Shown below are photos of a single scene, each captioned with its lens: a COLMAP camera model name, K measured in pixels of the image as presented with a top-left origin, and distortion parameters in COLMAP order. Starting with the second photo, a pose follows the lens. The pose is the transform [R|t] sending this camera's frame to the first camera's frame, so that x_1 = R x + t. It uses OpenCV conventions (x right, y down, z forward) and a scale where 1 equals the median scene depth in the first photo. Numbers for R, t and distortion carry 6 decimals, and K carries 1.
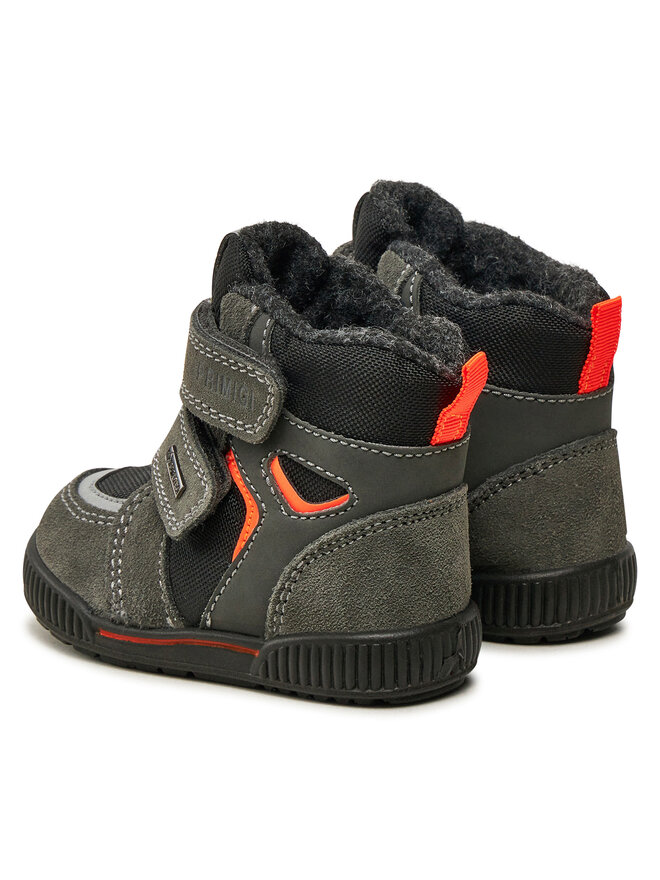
lens RADIAL K [[2591.8, 0, 330.5], [0, 2591.8, 439.9], [0, 0, 1]] dist [-0.213191, 0.000000]
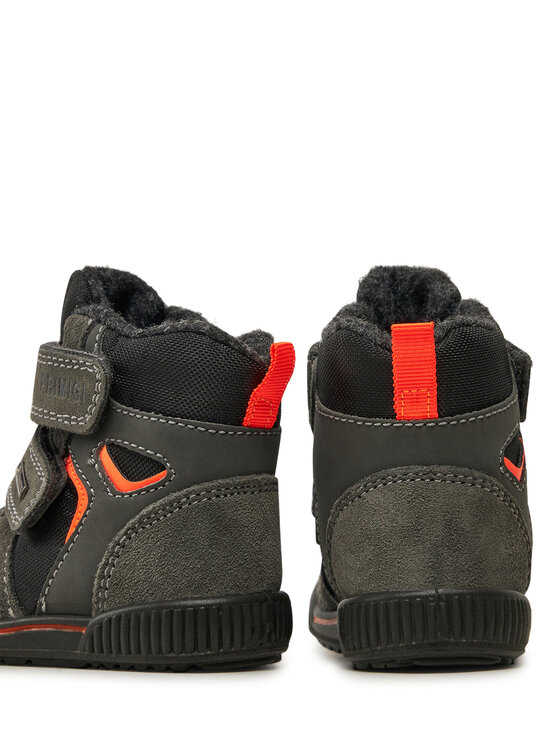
lens RADIAL K [[1721.9, 0, 279.3], [0, 1721.9, 373.2], [0, 0, 1]] dist [-0.052535, 0.000000]
pose [[0.999474, 0.013018, 0.029719, 0.031415], [-0.007375, 0.983153, -0.182636, 0.109960], [-0.031595, 0.182321, 0.982731, 0.270976]]
